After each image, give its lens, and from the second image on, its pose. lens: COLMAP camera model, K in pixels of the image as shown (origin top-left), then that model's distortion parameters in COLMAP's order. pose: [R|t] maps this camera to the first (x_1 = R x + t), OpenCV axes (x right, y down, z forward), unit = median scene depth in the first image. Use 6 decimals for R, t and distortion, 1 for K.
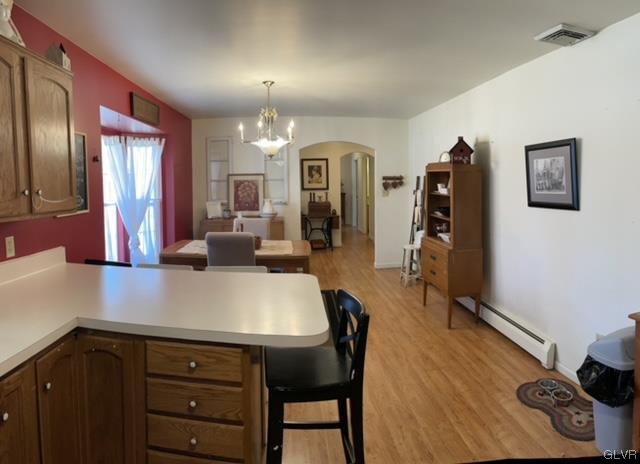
lens RADIAL K [[542.6, 0, 320.0], [0, 542.6, 232.0], [0, 0, 1]] dist [0.000080, 0.000189]
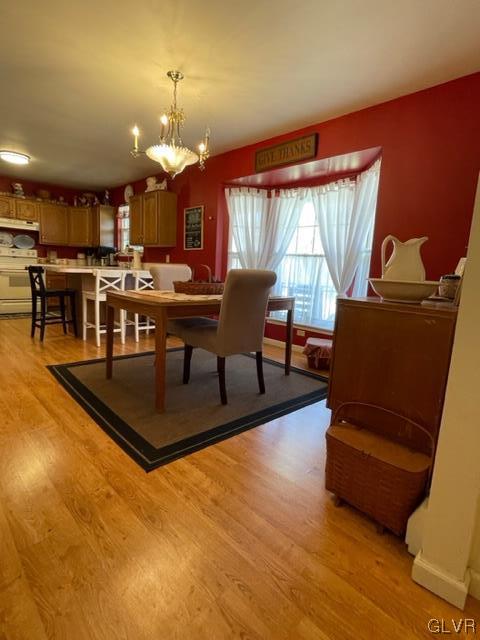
lens RADIAL K [[326.1, 0, 241.2], [0, 326.1, 317.2], [0, 0, 1]] dist [-0.006231, -0.000648]
pose [[-0.743394, 0.059488, -0.666203, 0.307194], [-0.106756, 0.972715, 0.205984, -0.065777], [0.660279, 0.224248, -0.716760, 2.524931]]
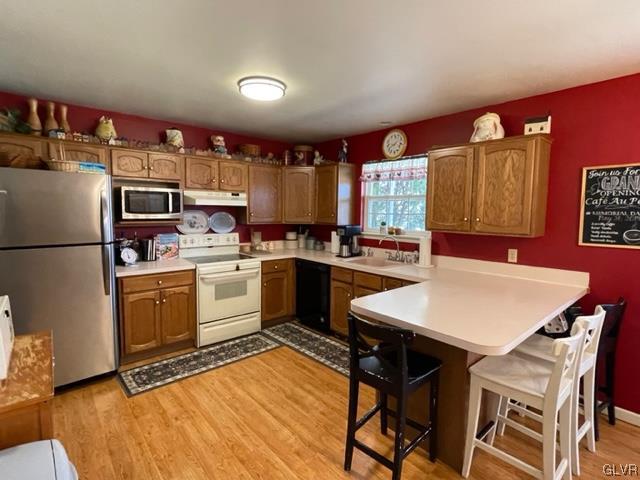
lens RADIAL K [[326.1, 0, 319.5], [0, 326.1, 237.5], [0, 0, 1]] dist [-0.006231, -0.000648]
pose [[-0.783428, 0.043538, -0.619955, 0.461122], [-0.064364, 0.986495, 0.150615, -0.128798], [0.618140, 0.157899, -0.770046, 1.353455]]
